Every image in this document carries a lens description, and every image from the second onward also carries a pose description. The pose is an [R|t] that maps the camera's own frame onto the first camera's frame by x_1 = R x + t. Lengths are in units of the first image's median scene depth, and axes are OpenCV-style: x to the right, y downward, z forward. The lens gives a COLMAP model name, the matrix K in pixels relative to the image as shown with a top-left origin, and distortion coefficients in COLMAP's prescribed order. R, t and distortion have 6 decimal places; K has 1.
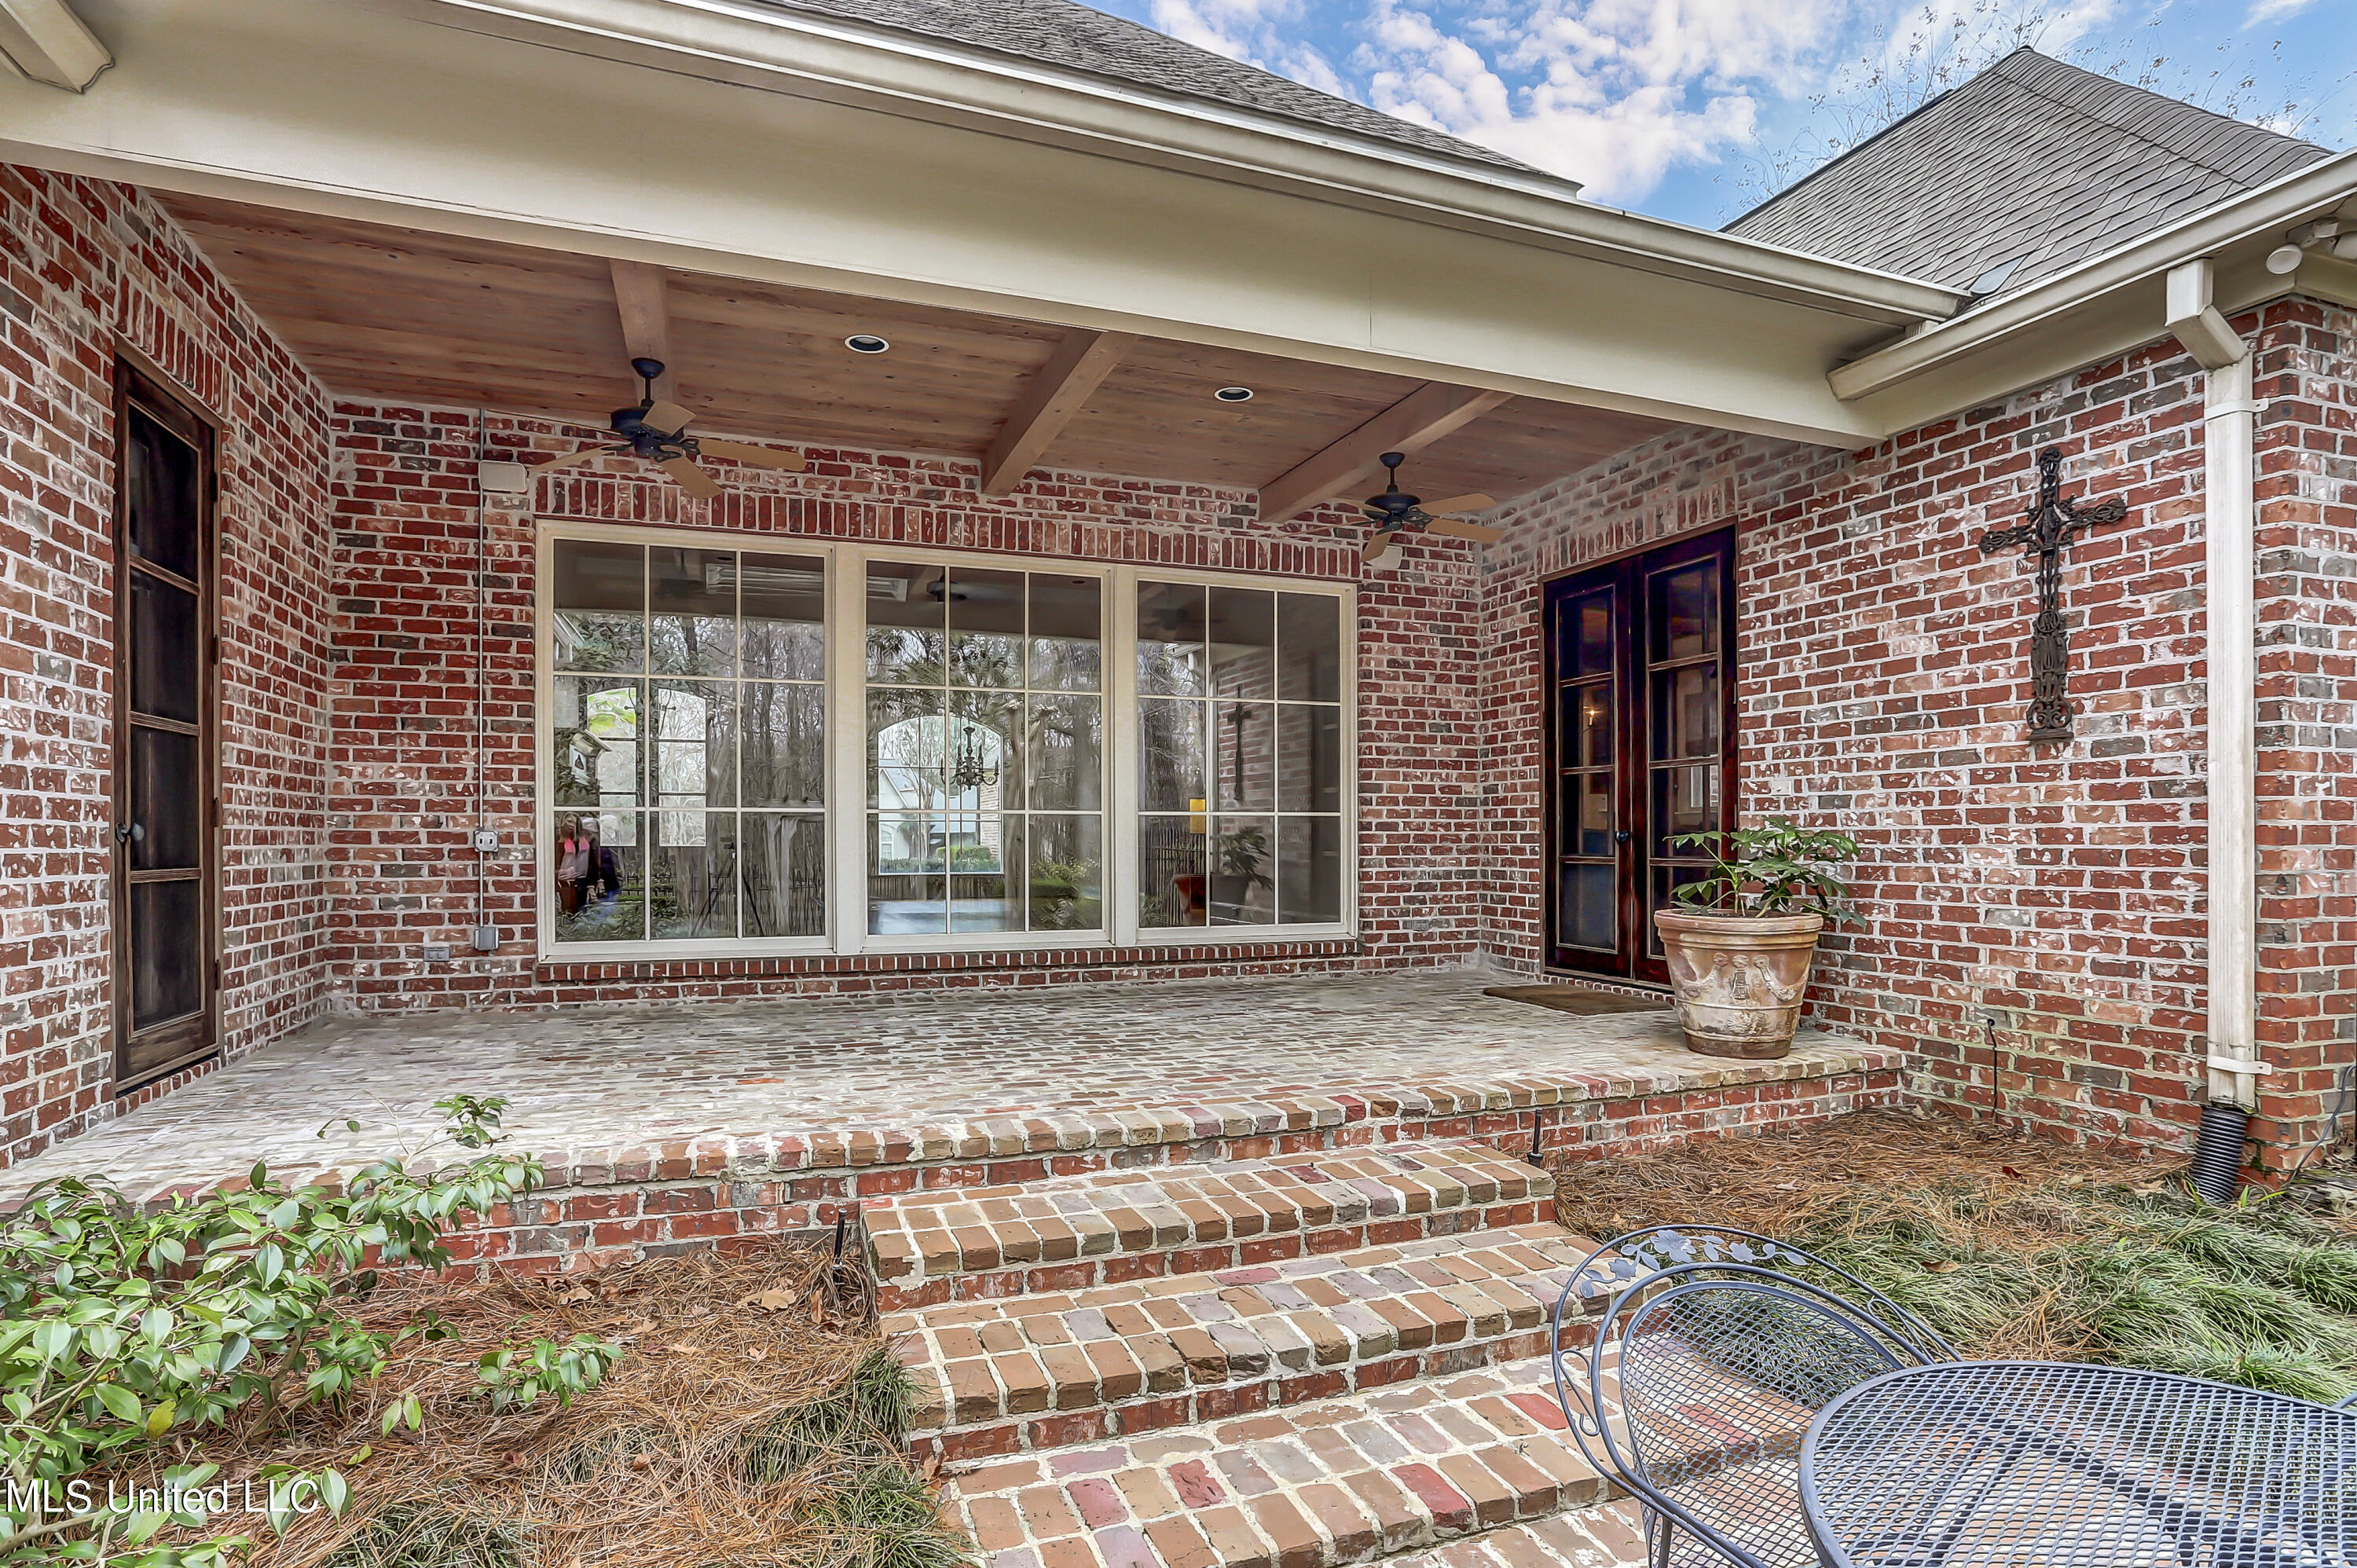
lens RADIAL K [[1213.7, 0, 1178.1], [0, 1213.7, 834.2], [0, 0, 1]] dist [-0.075694, 0.054518]
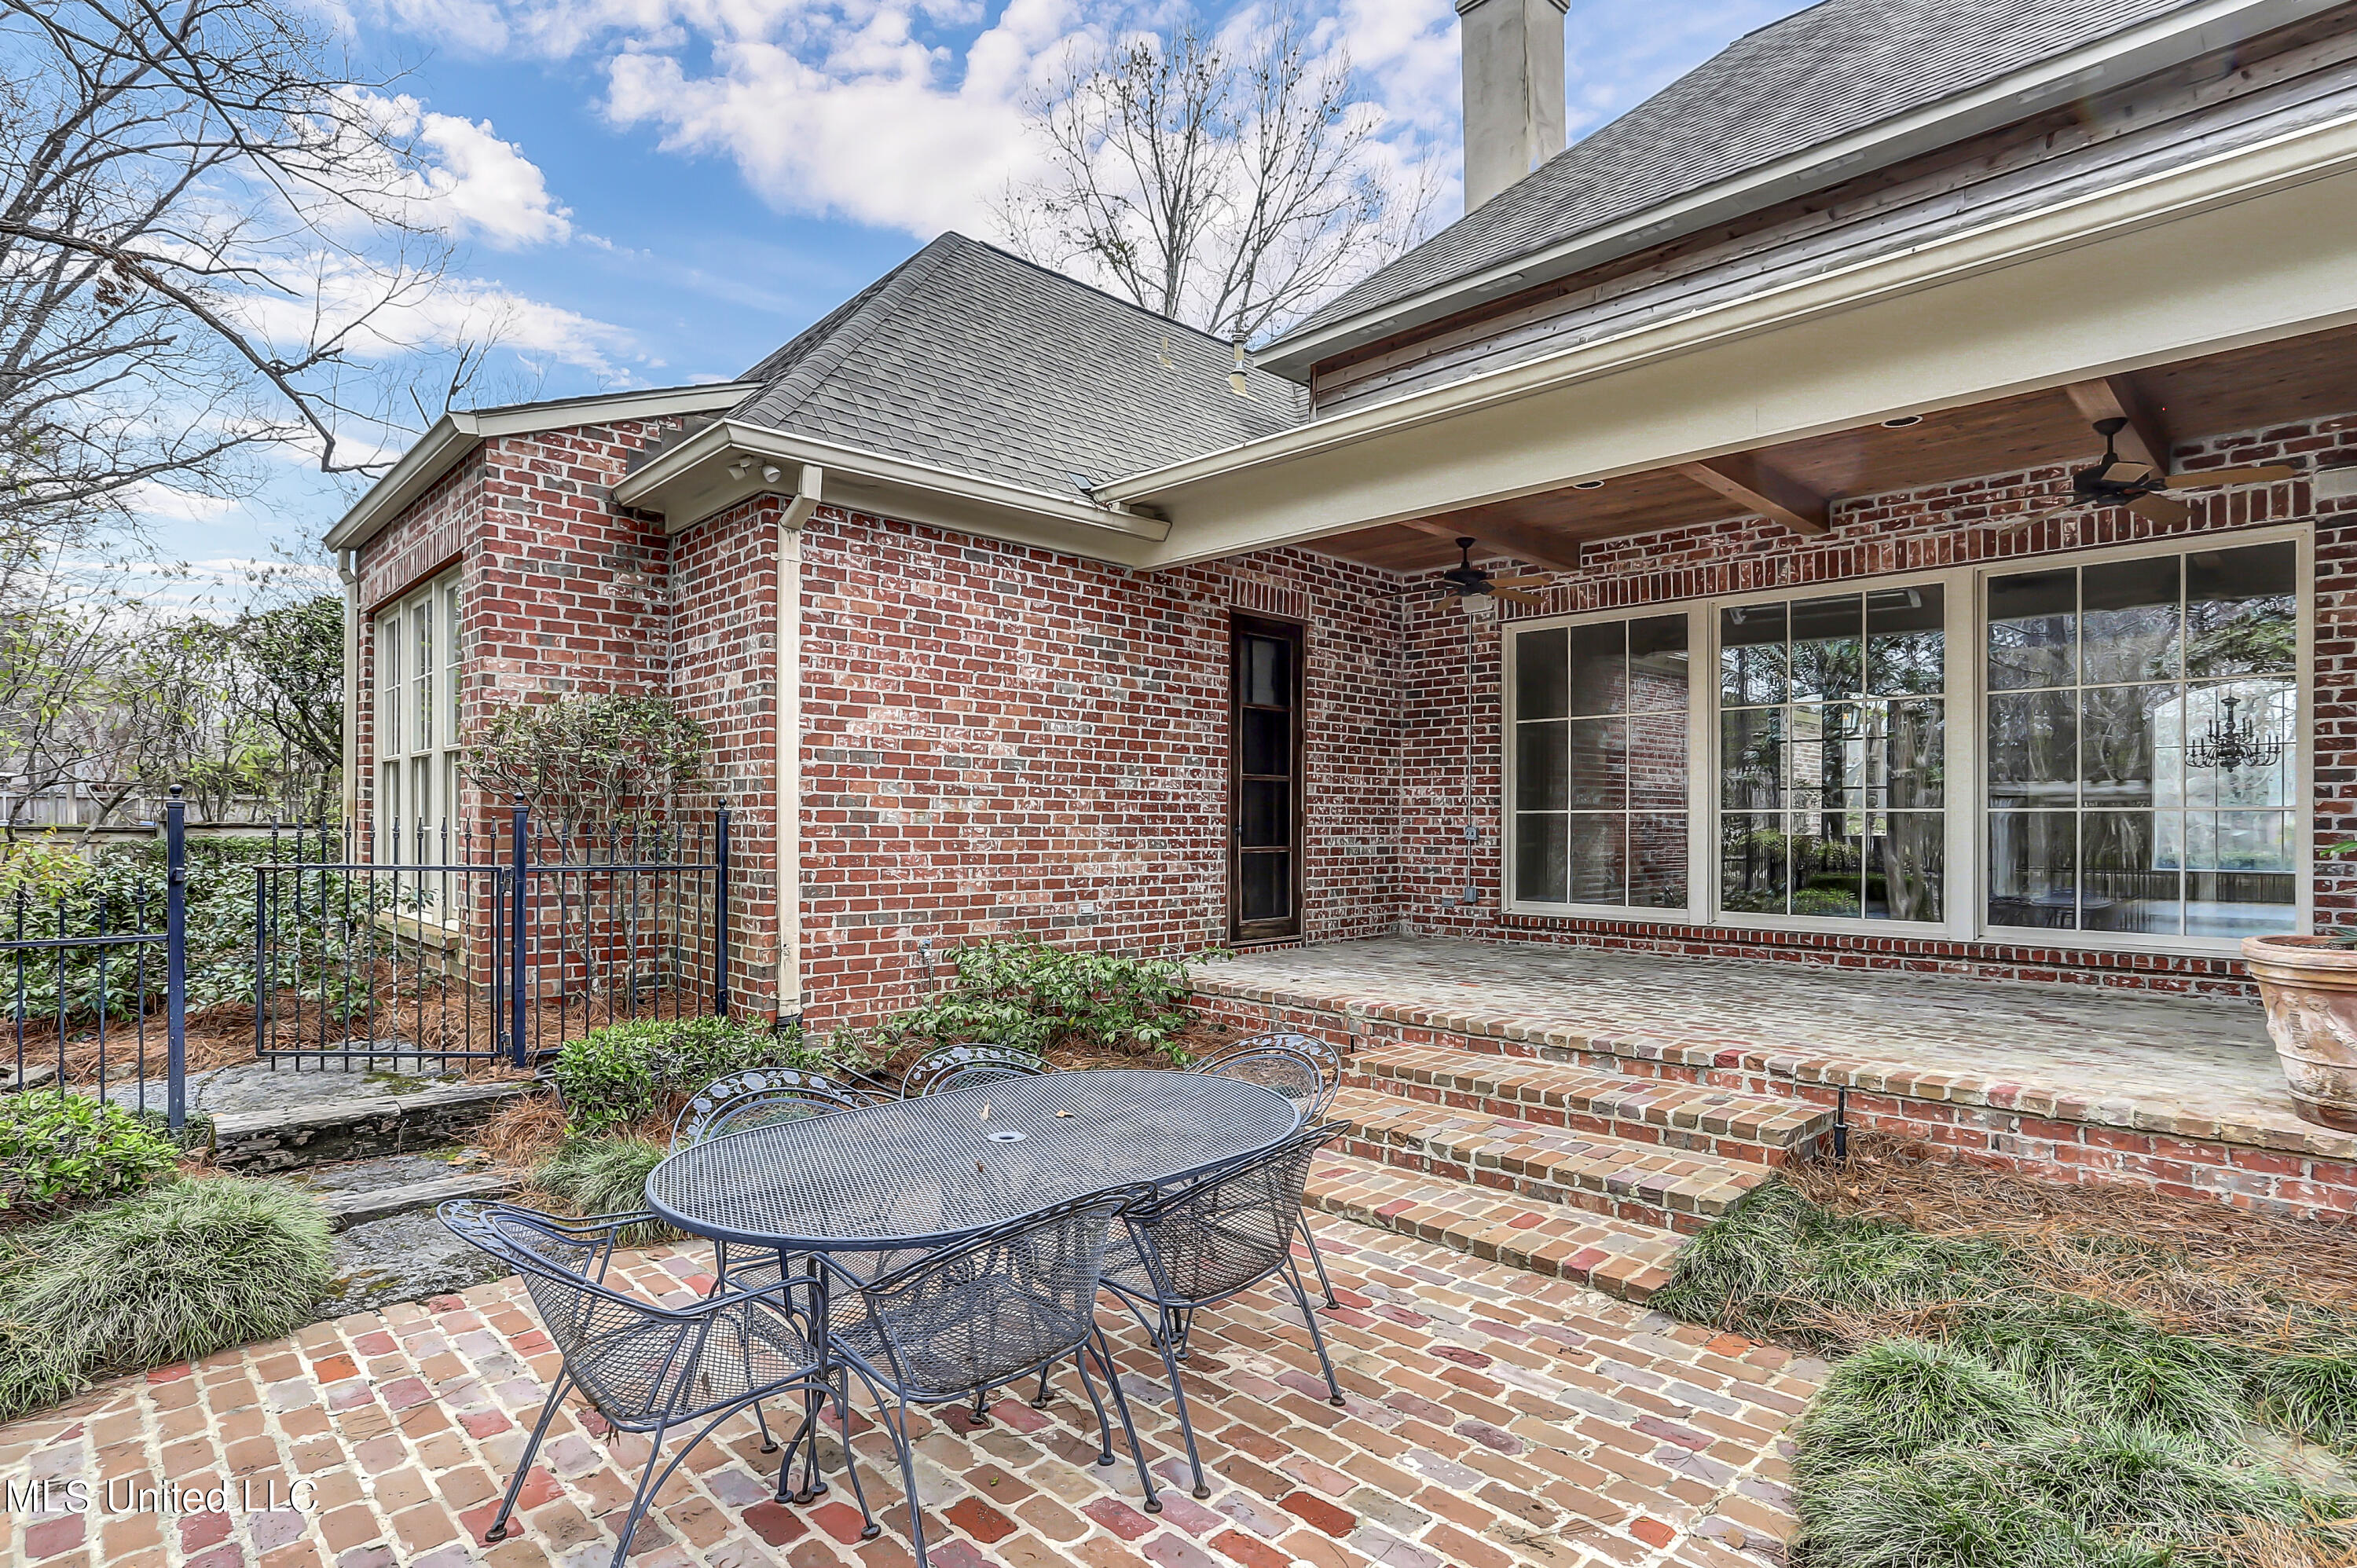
lens RADIAL K [[1213.7, 0, 1178.1], [0, 1213.7, 834.2], [0, 0, 1]] dist [-0.075694, 0.054518]
pose [[0.402122, 0.010630, -0.915524, 0.815428], [0.001083, 0.999926, 0.012085, -0.014575], [0.915585, -0.005851, 0.402081, -0.008543]]
